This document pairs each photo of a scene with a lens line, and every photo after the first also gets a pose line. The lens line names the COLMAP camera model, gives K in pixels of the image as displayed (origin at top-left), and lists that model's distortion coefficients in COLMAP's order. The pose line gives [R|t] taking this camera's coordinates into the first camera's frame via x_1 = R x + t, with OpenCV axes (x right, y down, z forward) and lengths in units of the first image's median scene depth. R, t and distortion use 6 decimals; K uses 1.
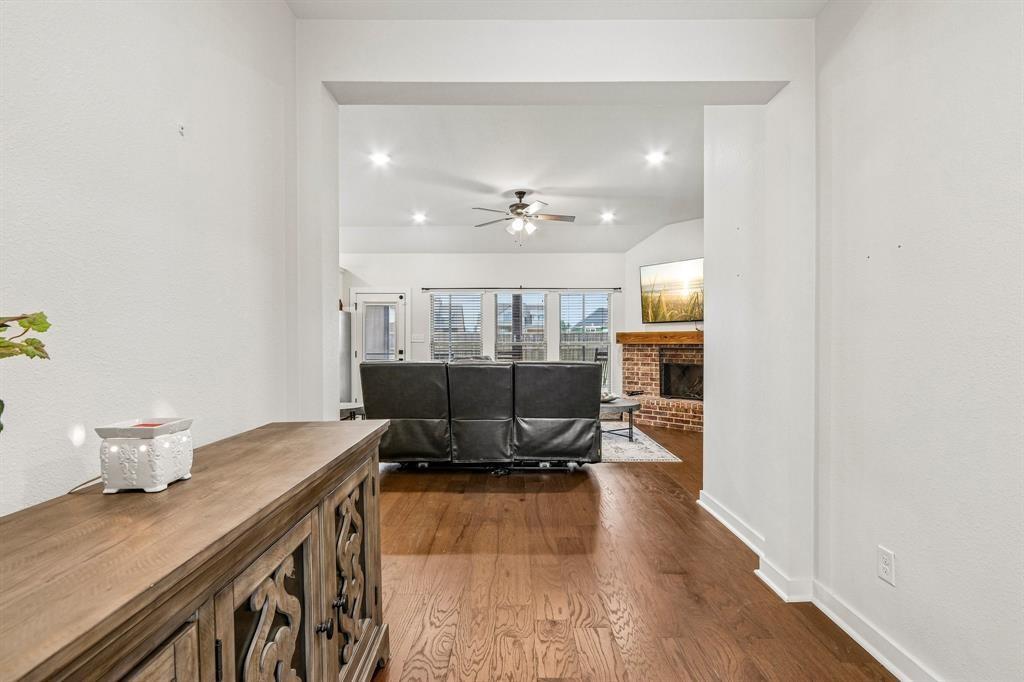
lens RADIAL K [[471.8, 0, 513.9], [0, 471.8, 344.1], [0, 0, 1]] dist [-0.014055, 0.000976]
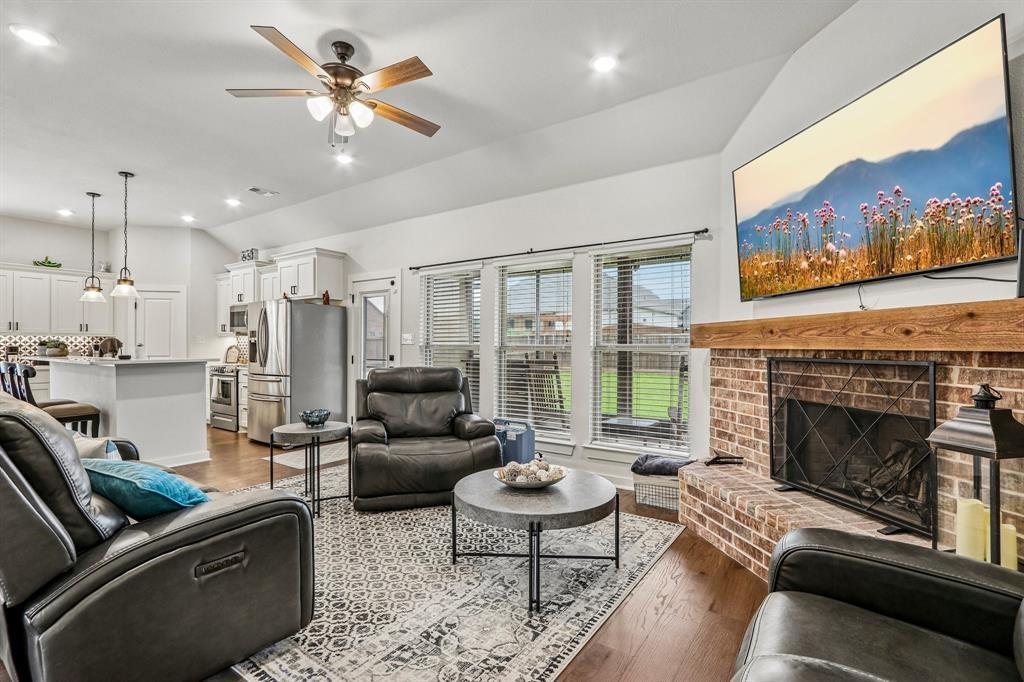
lens RADIAL K [[471.8, 0, 515.3], [0, 471.8, 346.3], [0, 0, 1]] dist [-0.014055, 0.000976]
pose [[0.832355, 0.002700, -0.554237, 0.339630], [-0.002626, 0.999996, 0.000928, -0.002424], [0.554237, 0.000682, 0.832359, 0.525368]]
